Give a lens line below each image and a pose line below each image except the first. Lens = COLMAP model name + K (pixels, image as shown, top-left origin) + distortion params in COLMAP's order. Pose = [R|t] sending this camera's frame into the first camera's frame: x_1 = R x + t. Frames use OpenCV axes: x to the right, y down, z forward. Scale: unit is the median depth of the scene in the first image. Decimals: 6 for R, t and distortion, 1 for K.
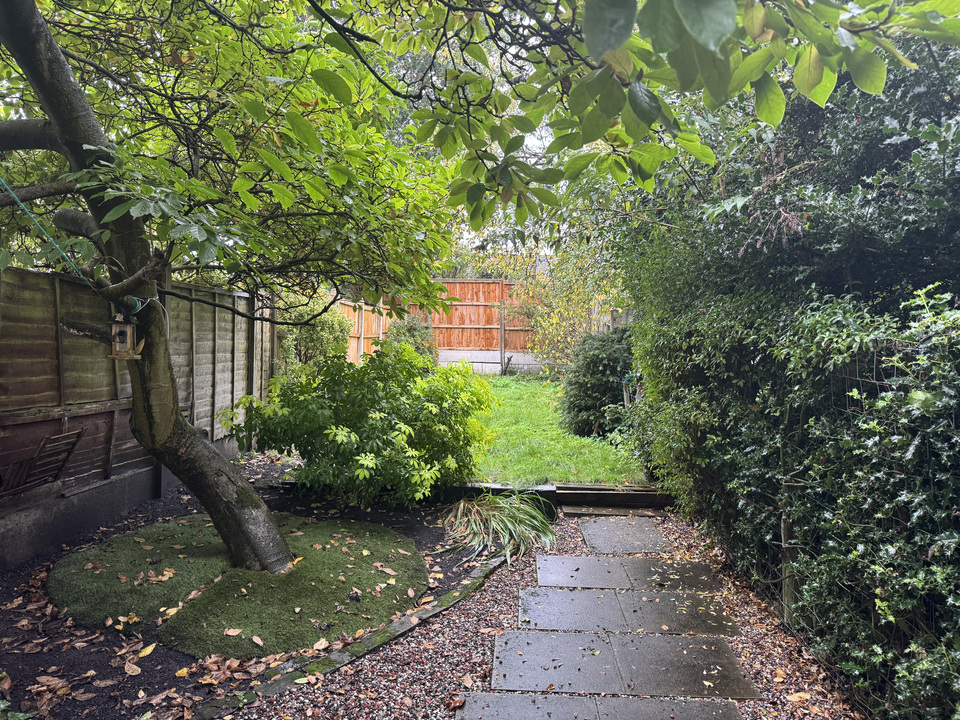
lens RADIAL K [[669.9, 0, 479.0], [0, 669.9, 360.4], [0, 0, 1]] dist [0.001880, 0.000129]
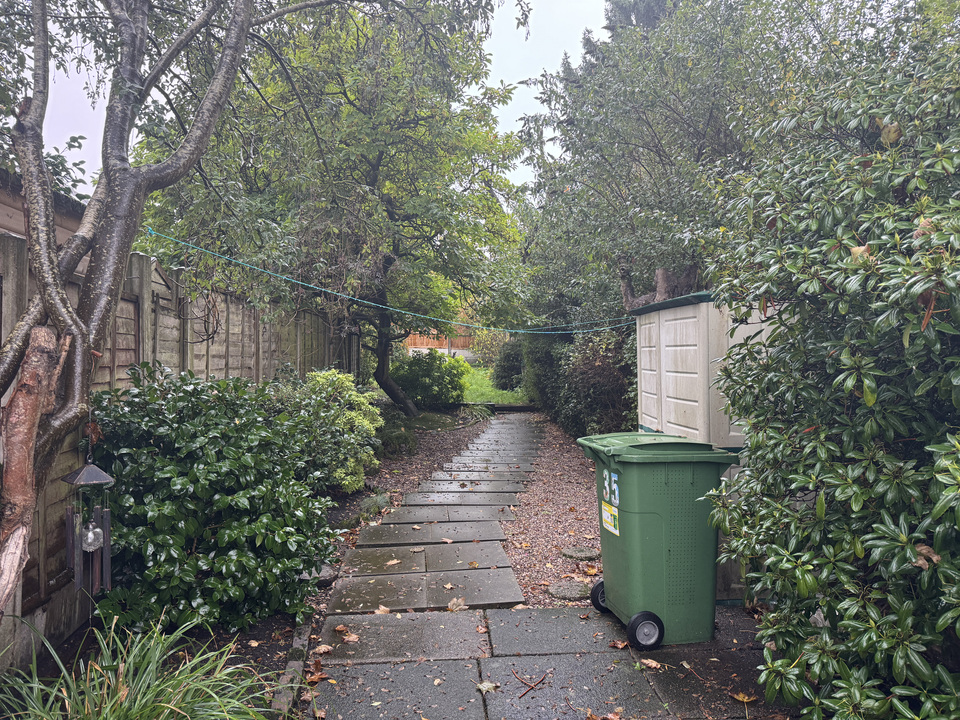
lens RADIAL K [[669.9, 0, 480.7], [0, 669.9, 358.3], [0, 0, 1]] dist [0.001880, 0.000129]
pose [[0.991639, -0.003047, 0.129005, -0.250579], [0.002300, 0.999980, 0.005933, -0.003555], [-0.129021, -0.005586, 0.991626, -1.454063]]
